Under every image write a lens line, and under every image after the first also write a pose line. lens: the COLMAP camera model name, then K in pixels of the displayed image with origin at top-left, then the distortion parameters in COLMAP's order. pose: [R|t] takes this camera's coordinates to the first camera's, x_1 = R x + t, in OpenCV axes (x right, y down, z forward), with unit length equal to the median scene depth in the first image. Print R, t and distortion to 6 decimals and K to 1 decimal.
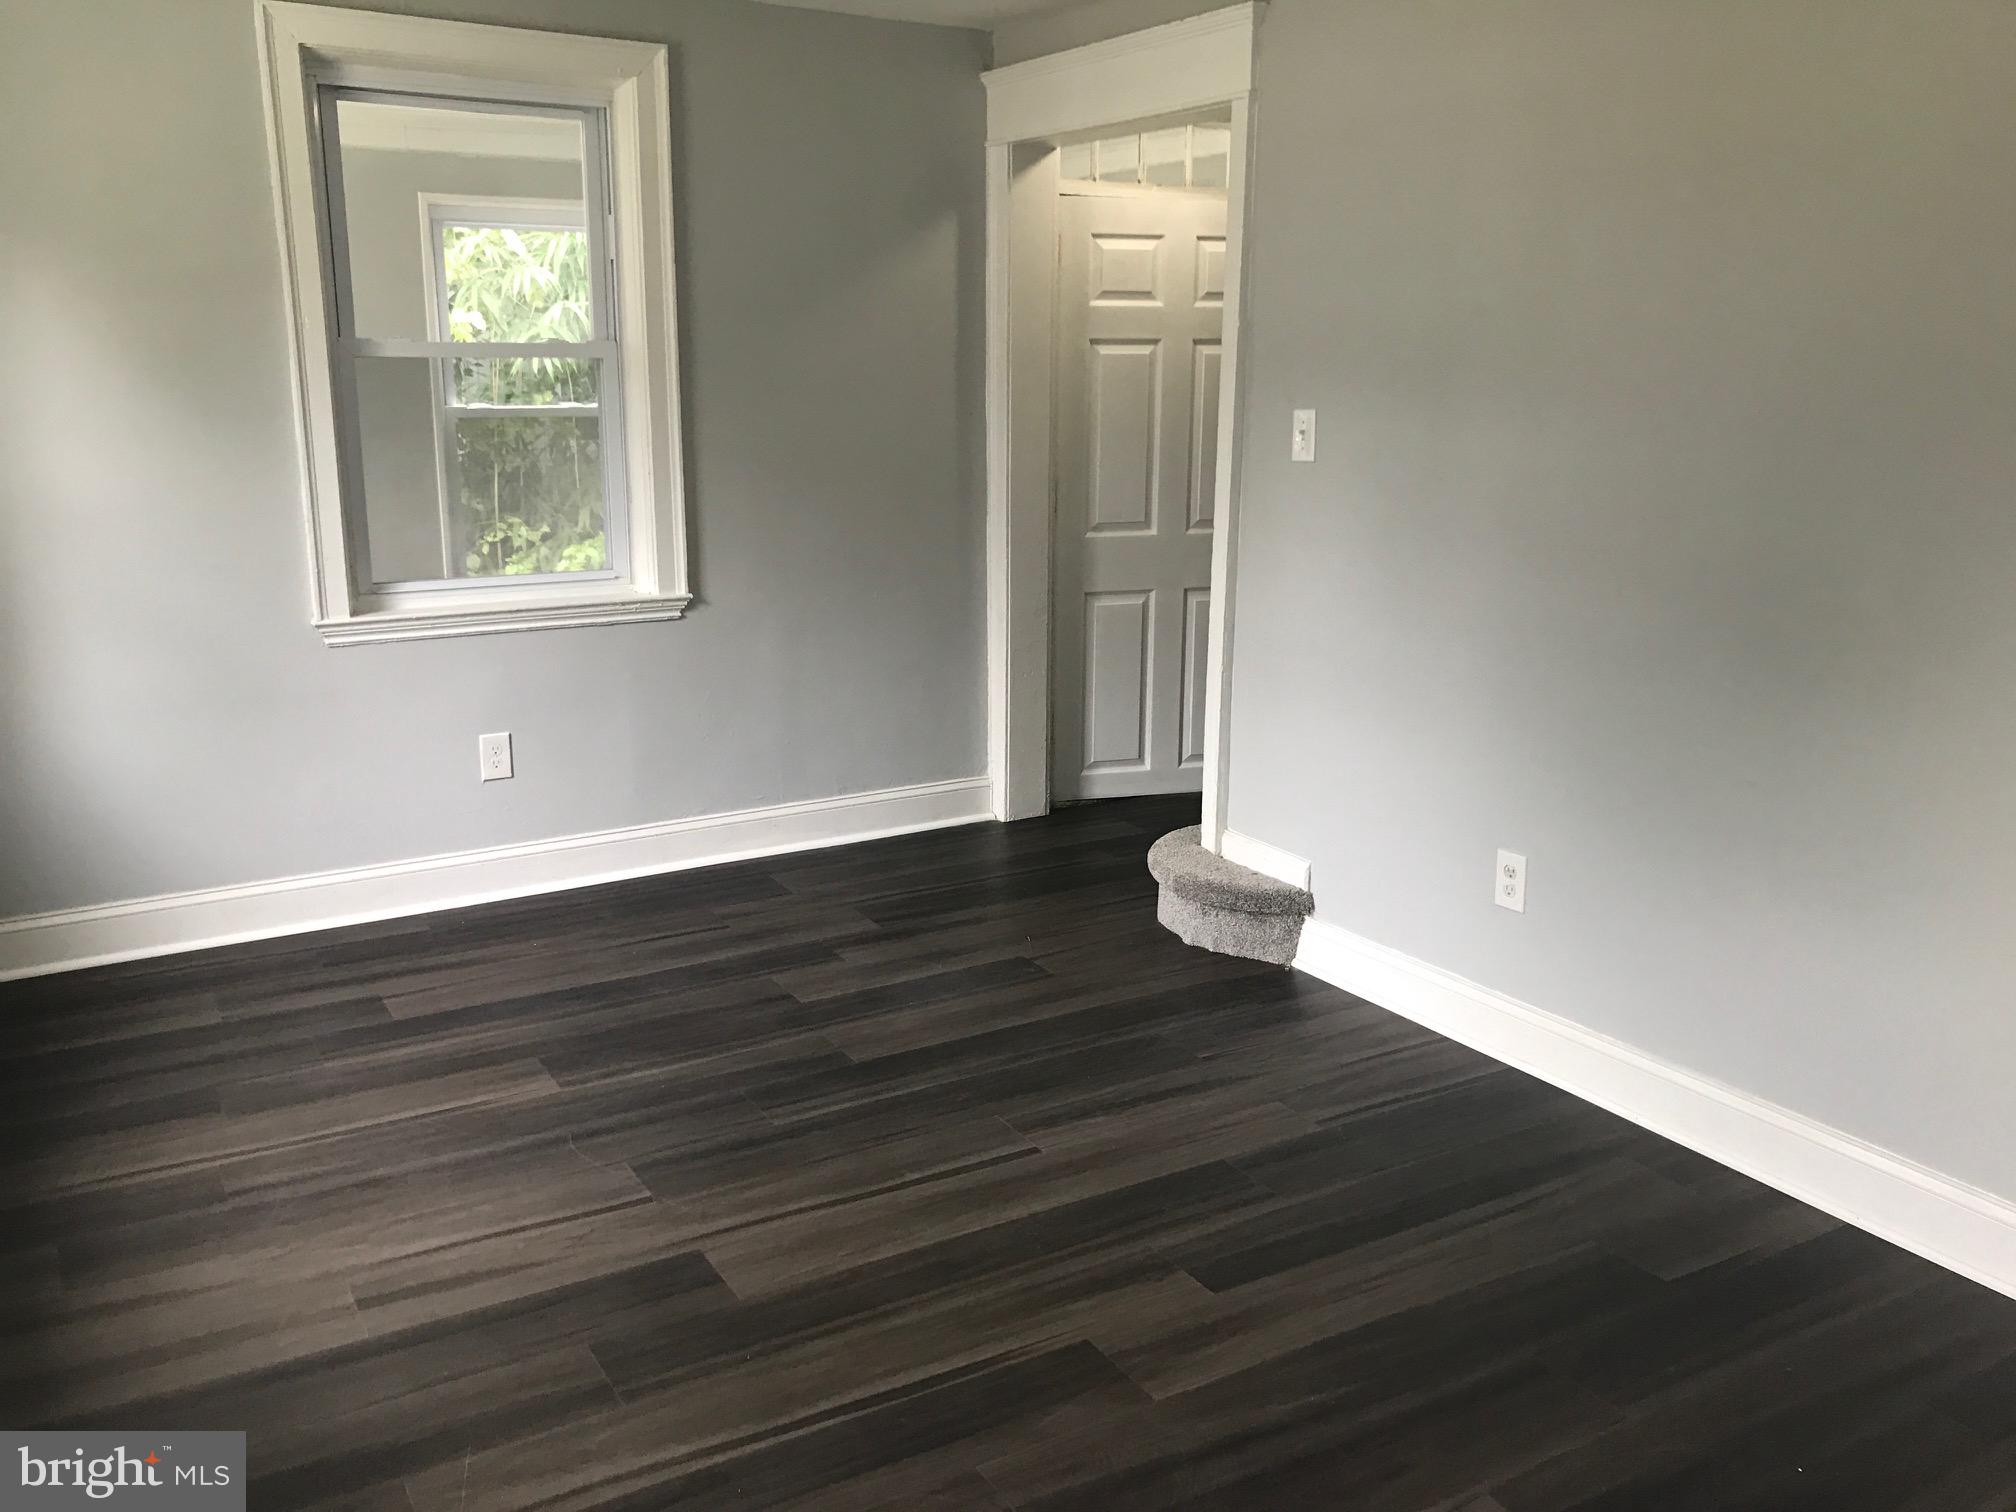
lens RADIAL K [[1672.6, 0, 929.2], [0, 1672.6, 773.1], [0, 0, 1]] dist [0.030542, -0.041272]
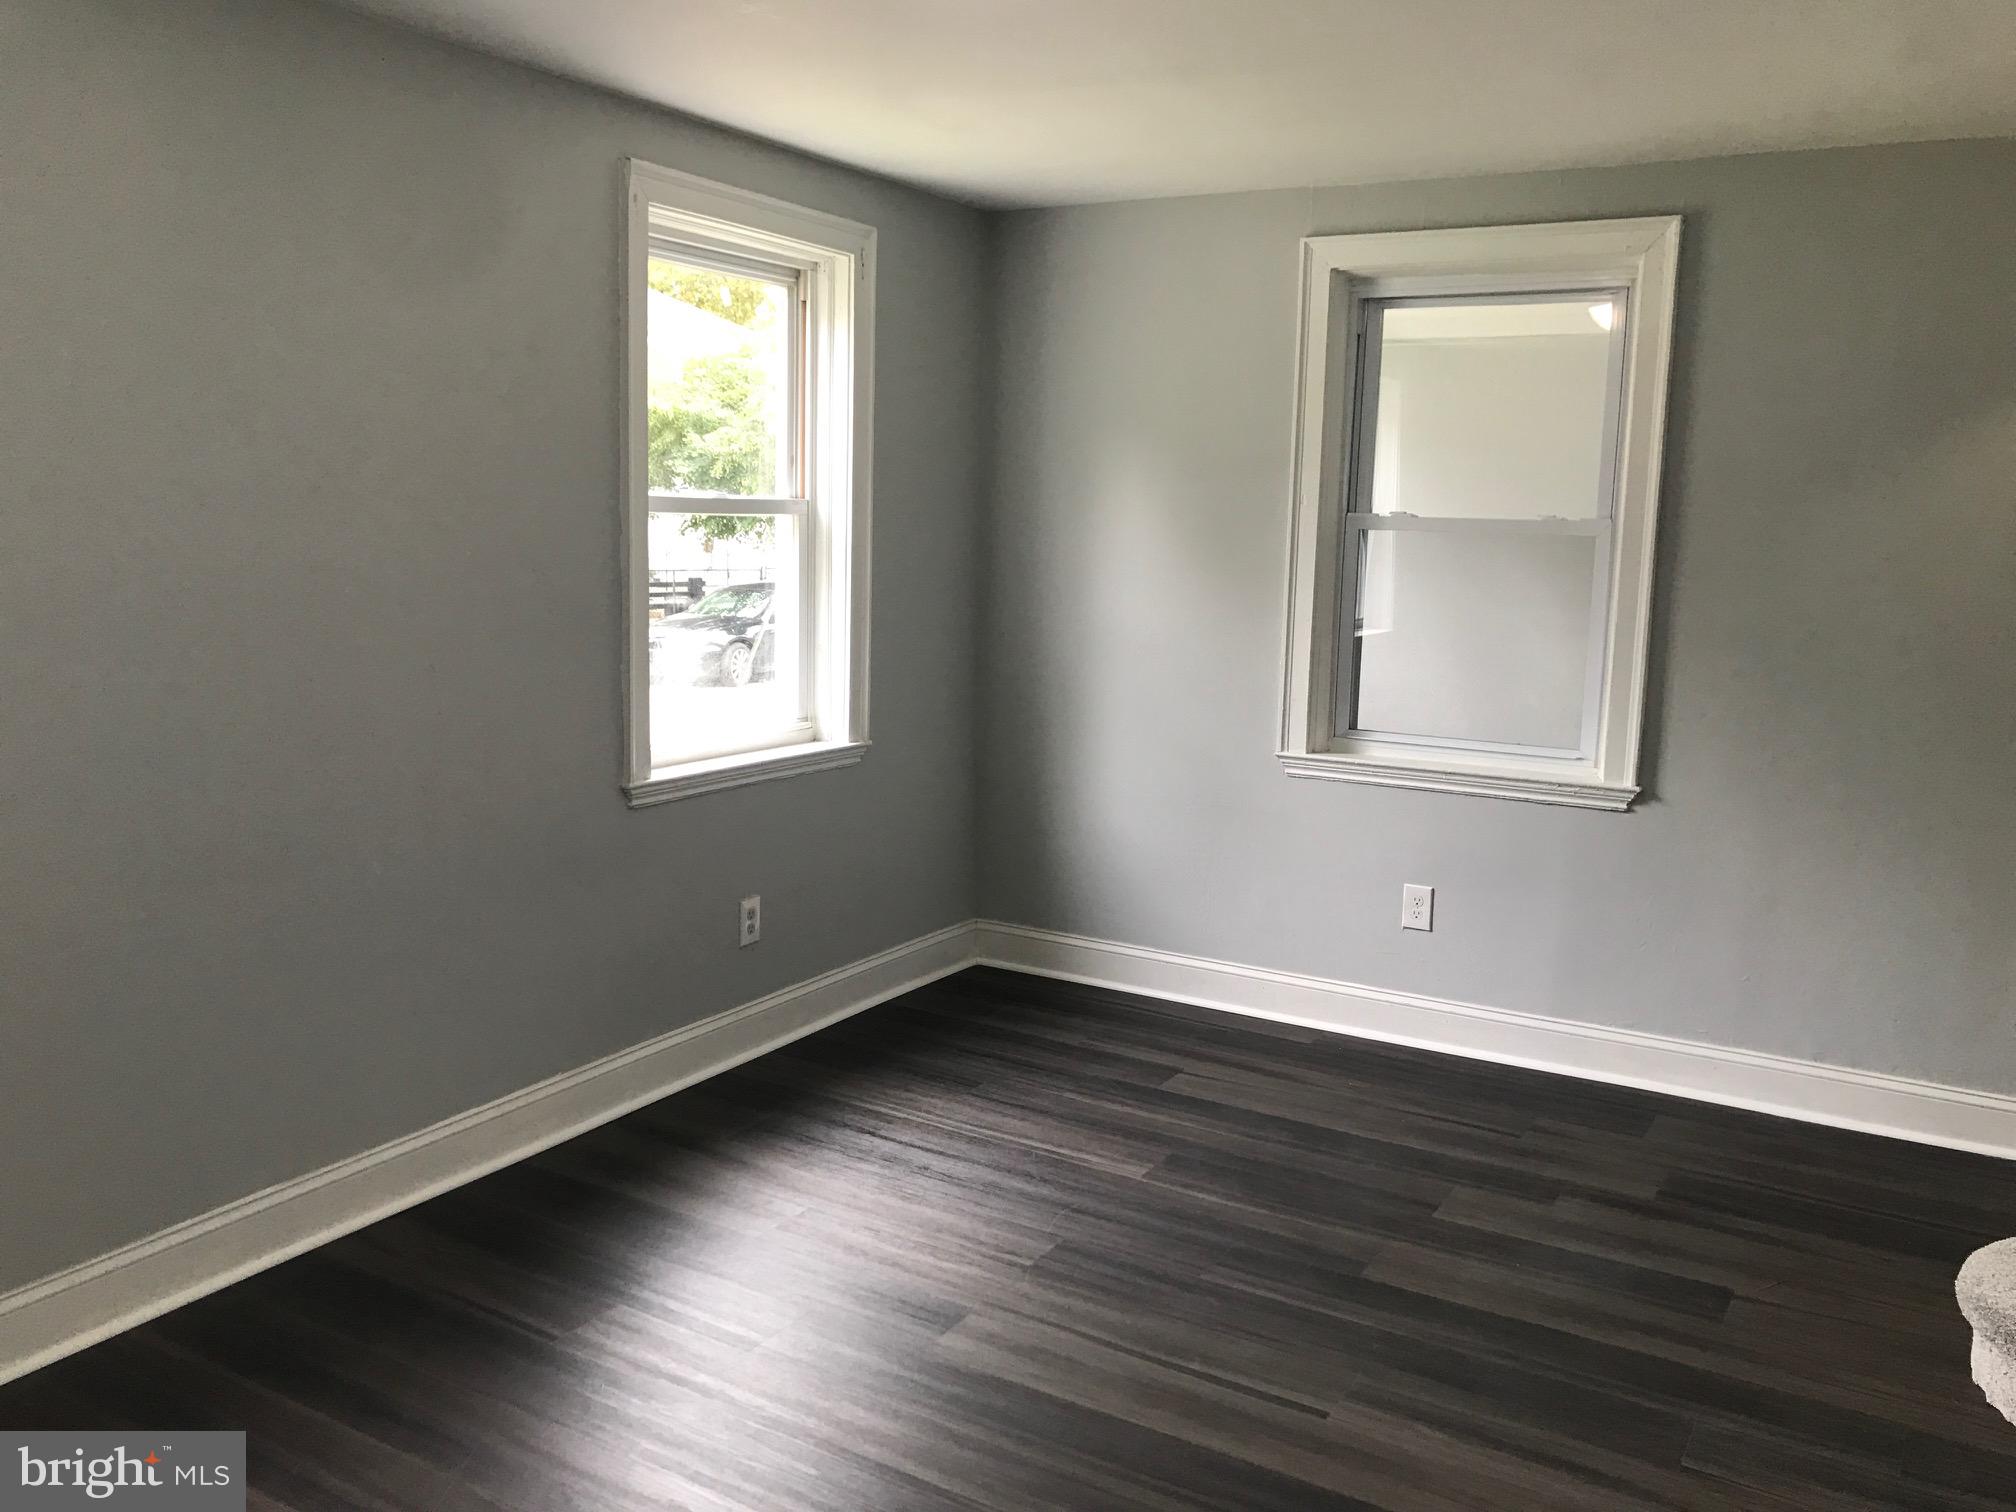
lens RADIAL K [[1672.6, 0, 1008.5], [0, 1672.6, 759.6], [0, 0, 1]] dist [0.030542, -0.041272]
pose [[0.461442, 0.141577, -0.875801, 0.559855], [-0.230440, 0.972428, 0.035783, -0.083255], [0.856720, 0.185307, 0.481344, 0.283015]]
